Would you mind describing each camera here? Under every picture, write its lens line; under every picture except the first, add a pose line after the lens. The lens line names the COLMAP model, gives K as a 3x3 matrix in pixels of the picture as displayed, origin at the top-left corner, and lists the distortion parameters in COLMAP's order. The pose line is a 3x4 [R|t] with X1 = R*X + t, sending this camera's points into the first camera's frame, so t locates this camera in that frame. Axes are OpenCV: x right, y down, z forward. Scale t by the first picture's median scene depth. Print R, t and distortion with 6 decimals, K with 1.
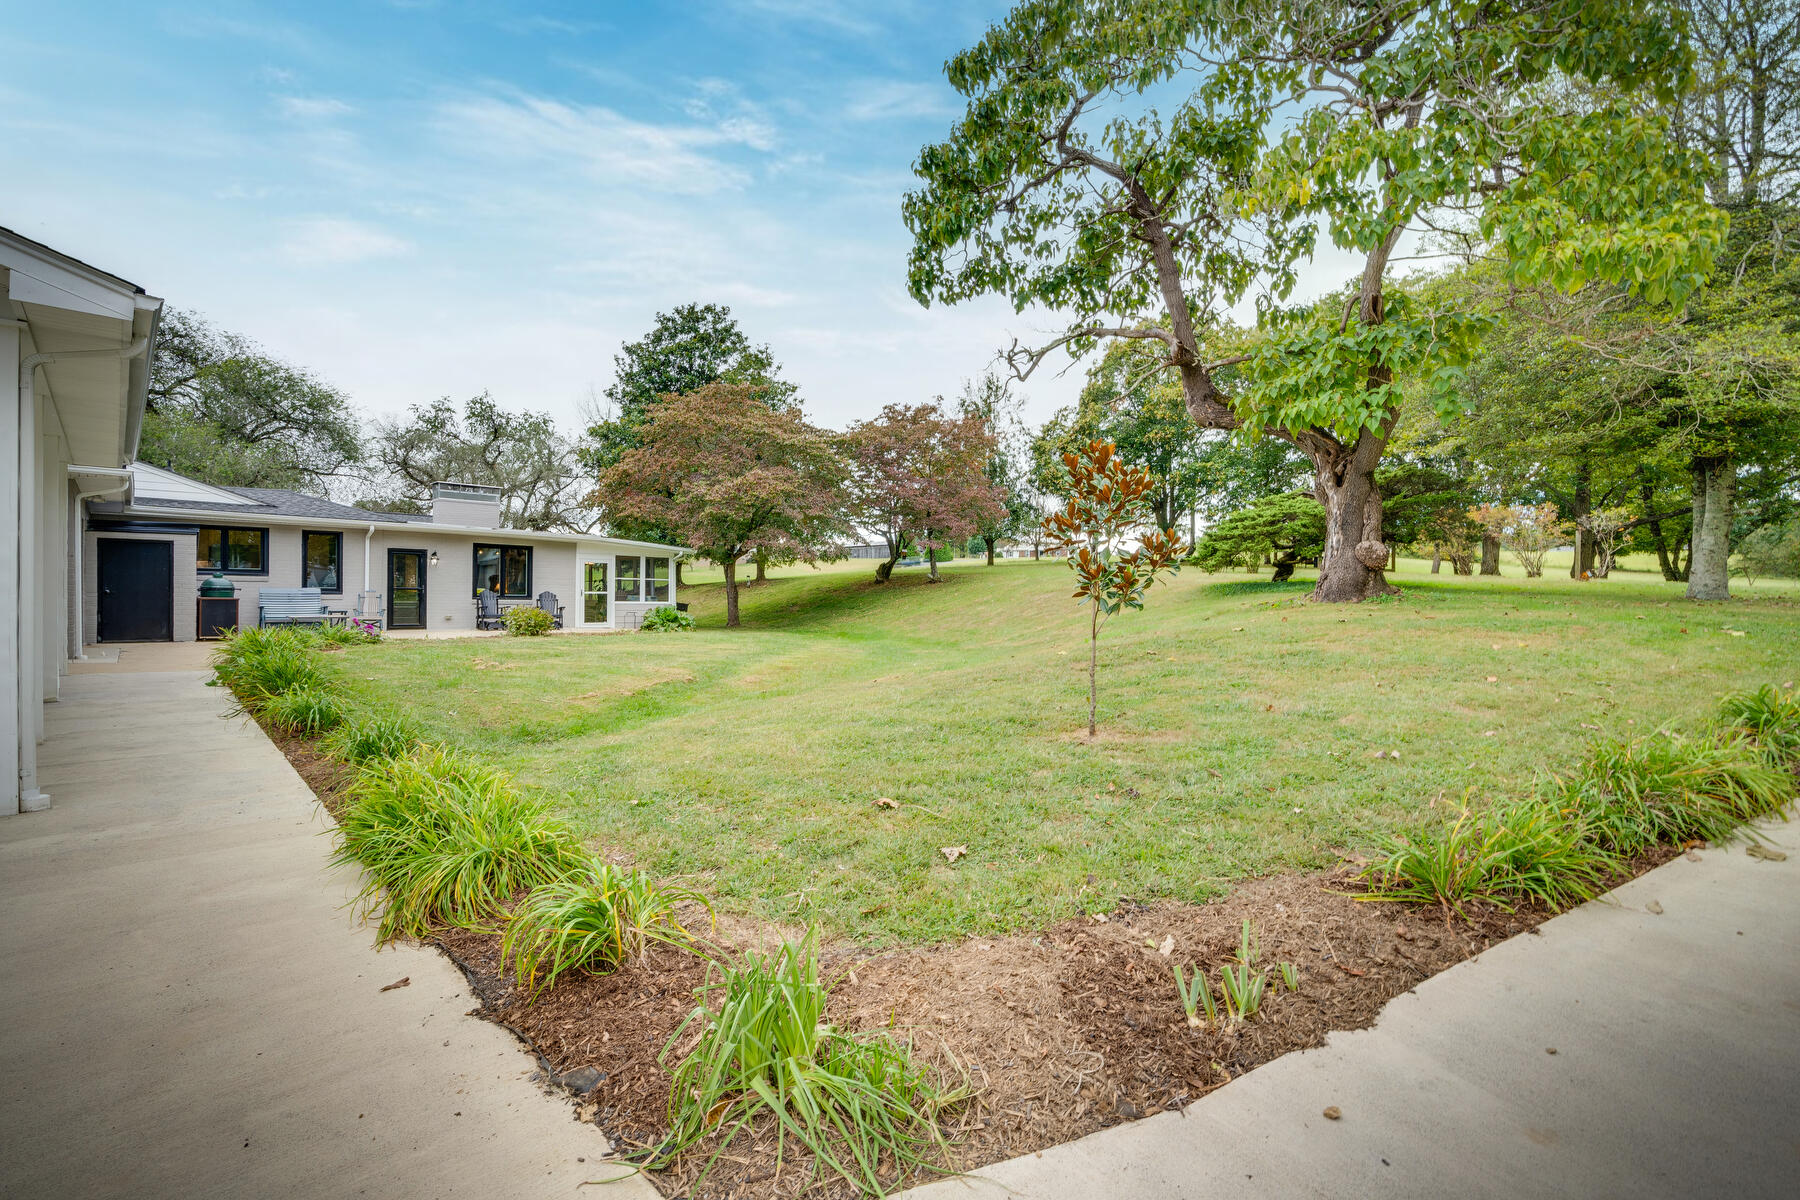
lens RADIAL K [[809.4, 0, 902.7], [0, 809.4, 600.0], [0, 0, 1]] dist [-0.000835, -0.000106]
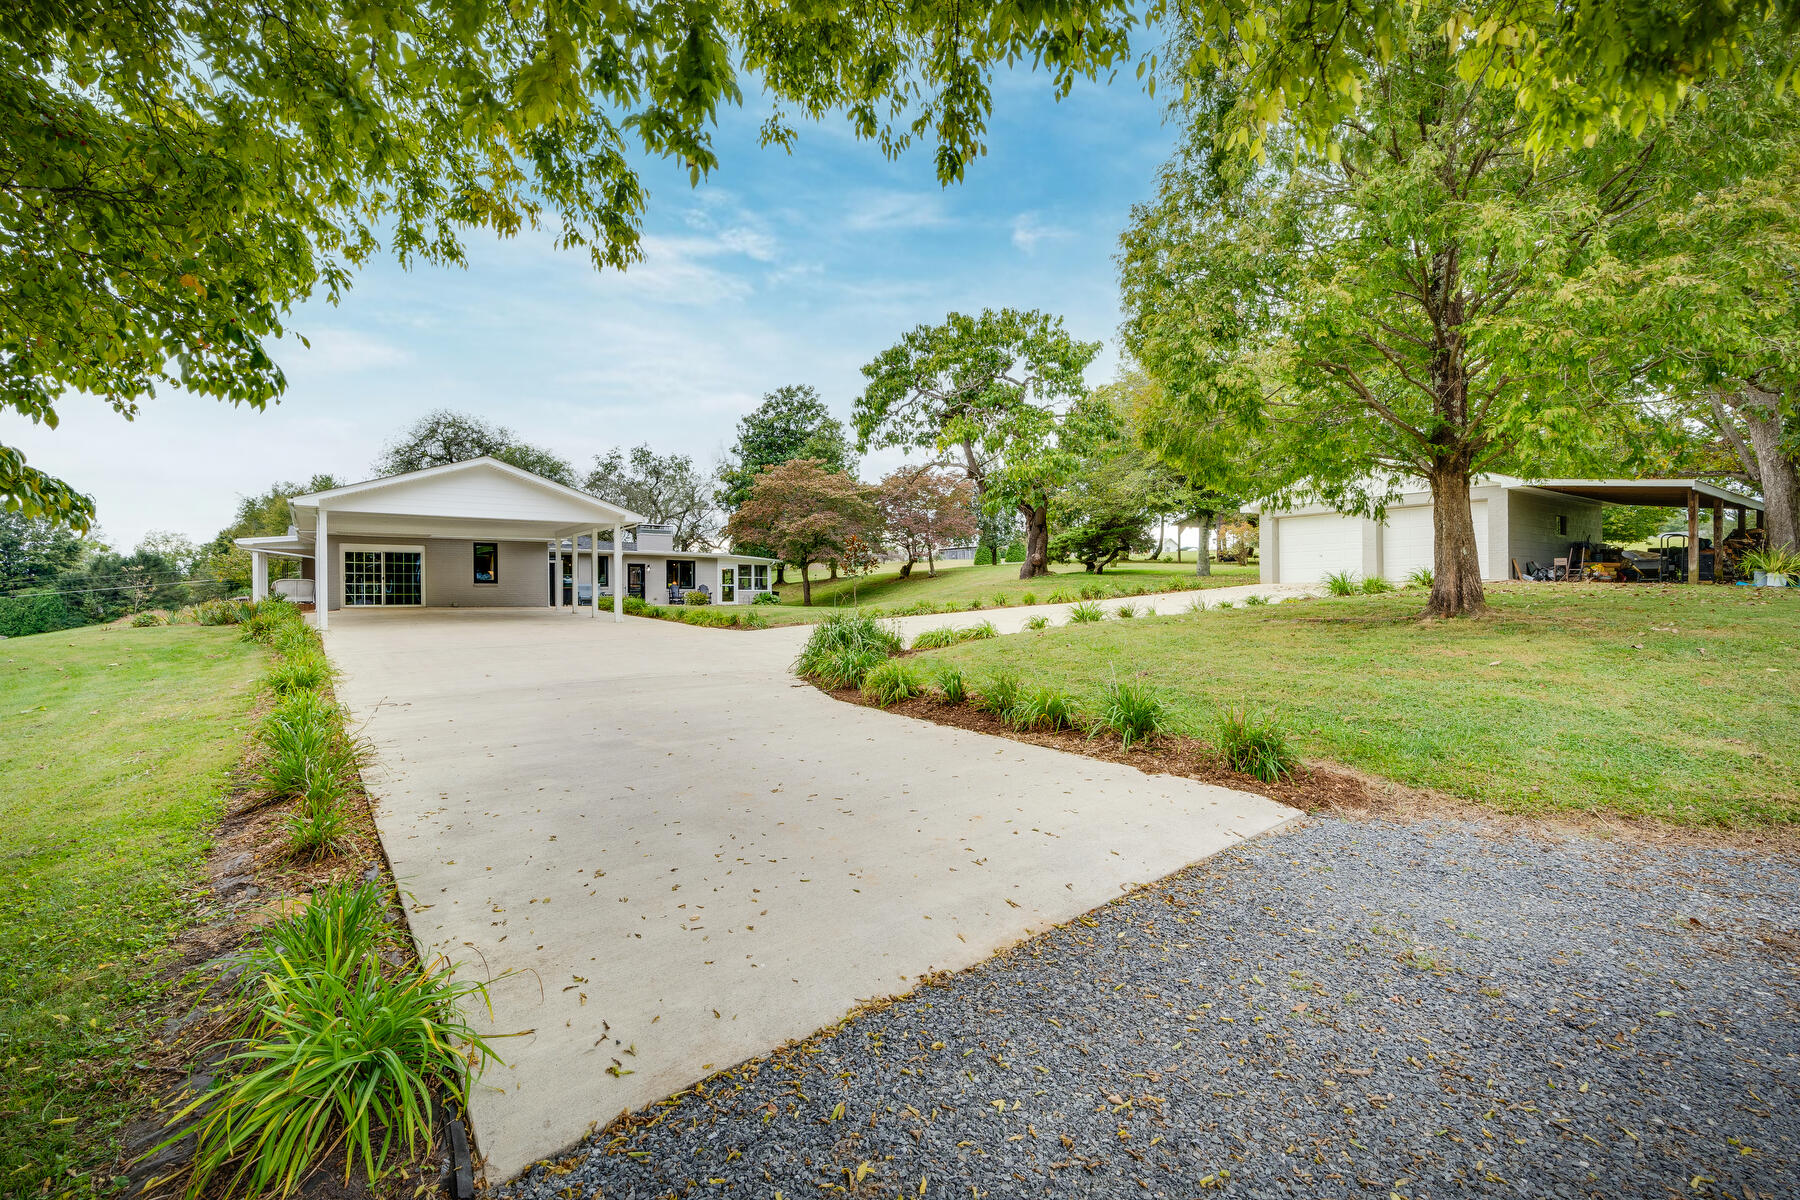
lens RADIAL K [[809.4, 0, 897.3], [0, 809.4, 598.6], [0, 0, 1]] dist [-0.000835, -0.000106]
pose [[0.988776, -0.012556, -0.148875, 0.232100], [0.012169, 0.999920, -0.003505, 0.027314], [0.148907, 0.001654, 0.988850, -0.643127]]
